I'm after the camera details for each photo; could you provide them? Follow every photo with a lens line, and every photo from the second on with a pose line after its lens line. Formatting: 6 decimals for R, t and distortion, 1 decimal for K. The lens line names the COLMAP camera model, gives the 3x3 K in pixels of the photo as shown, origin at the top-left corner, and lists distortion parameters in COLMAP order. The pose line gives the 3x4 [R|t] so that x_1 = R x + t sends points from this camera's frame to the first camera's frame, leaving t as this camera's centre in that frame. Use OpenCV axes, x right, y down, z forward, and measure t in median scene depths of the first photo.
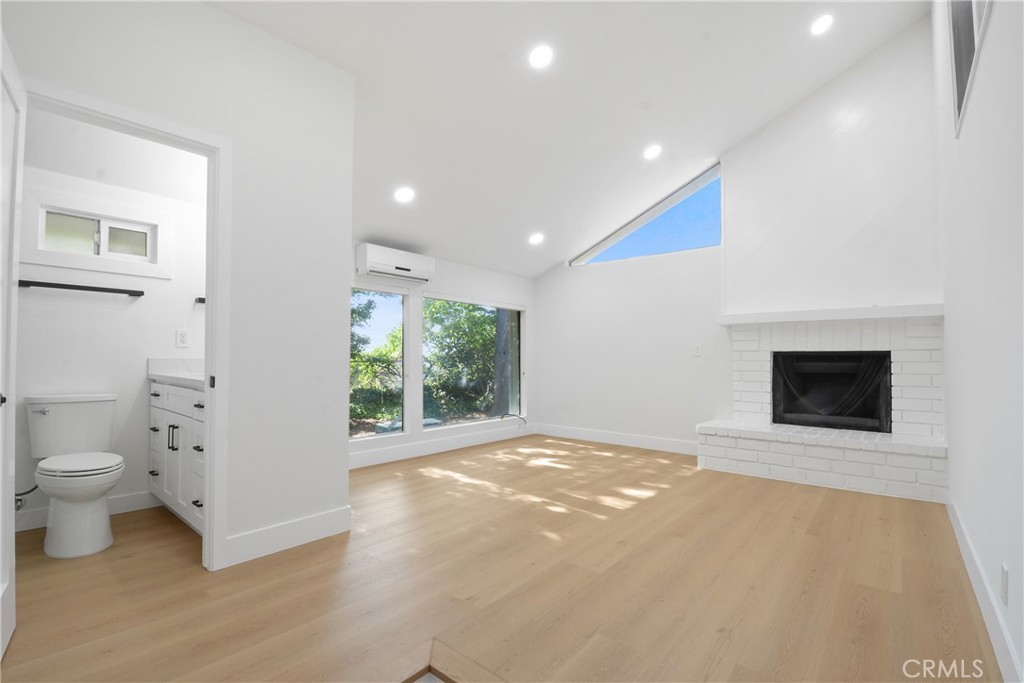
lens RADIAL K [[452.8, 0, 526.6], [0, 452.8, 351.6], [0, 0, 1]] dist [-0.000472, -0.016122]
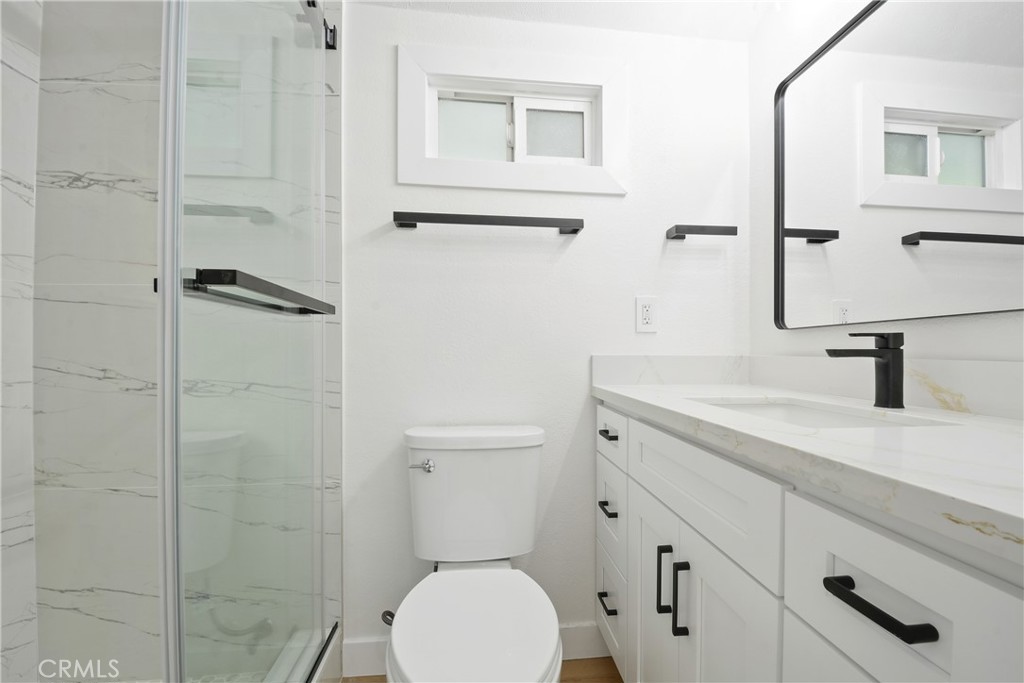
lens RADIAL K [[452.8, 0, 526.6], [0, 452.8, 351.6], [0, 0, 1]] dist [-0.000472, -0.016122]
pose [[0.718462, -0.000761, -0.695566, -0.562329], [0.012648, 0.999848, 0.011970, 0.003177], [0.695452, -0.017398, 0.718362, 0.607992]]
